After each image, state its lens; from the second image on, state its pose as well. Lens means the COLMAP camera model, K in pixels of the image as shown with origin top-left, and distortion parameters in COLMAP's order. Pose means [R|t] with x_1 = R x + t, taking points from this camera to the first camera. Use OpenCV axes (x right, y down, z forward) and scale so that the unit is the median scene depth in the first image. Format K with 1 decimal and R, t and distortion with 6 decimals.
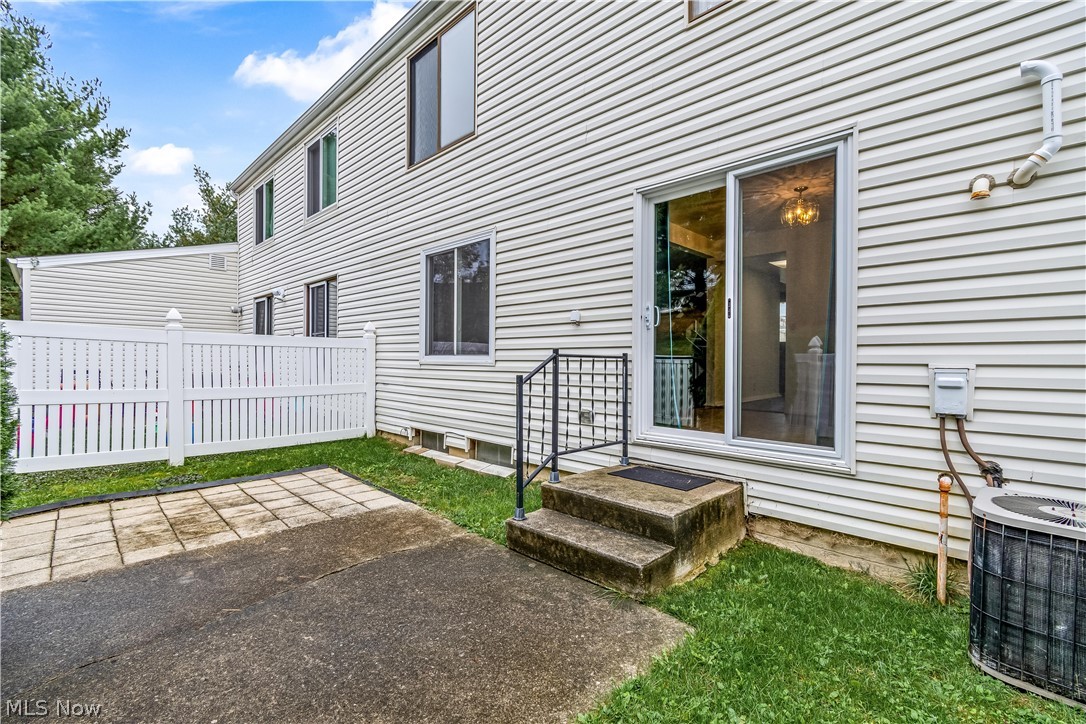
lens RADIAL K [[477.0, 0, 543.9], [0, 477.0, 362.5], [0, 0, 1]] dist [0.002630, -0.001080]
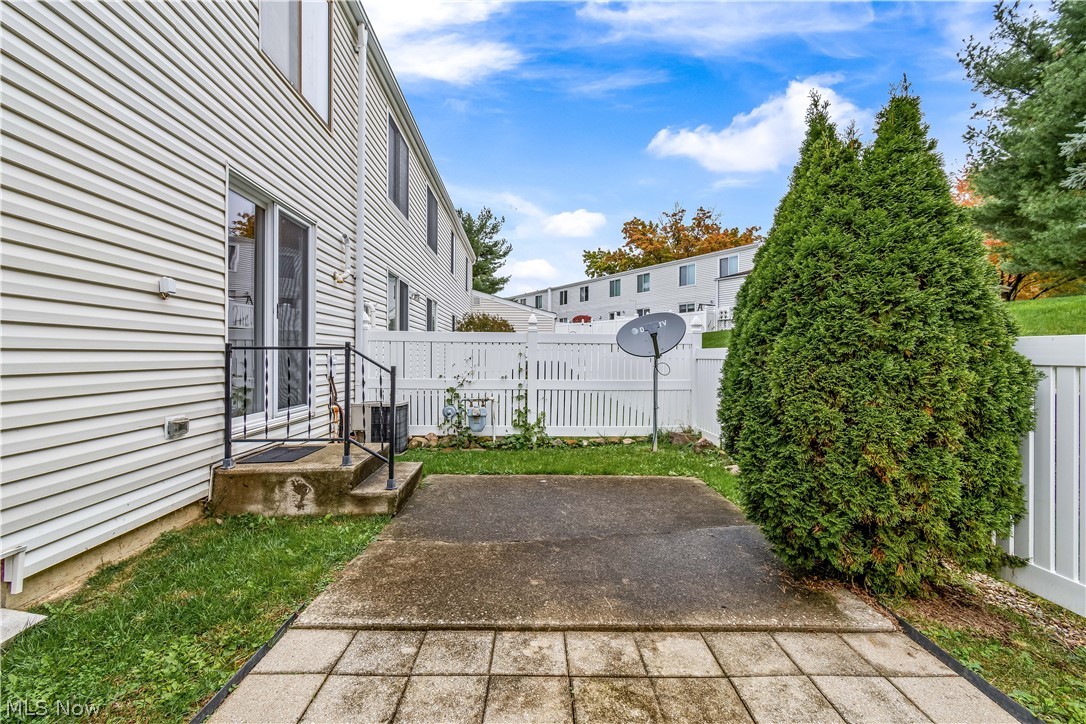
lens RADIAL K [[477.0, 0, 540.2], [0, 477.0, 358.7], [0, 0, 1]] dist [0.002630, -0.001080]
pose [[-0.722237, -0.015698, 0.691468, -0.985992], [-0.011681, 0.999877, 0.010500, -0.007510], [-0.691547, -0.000494, -0.722331, 1.401836]]
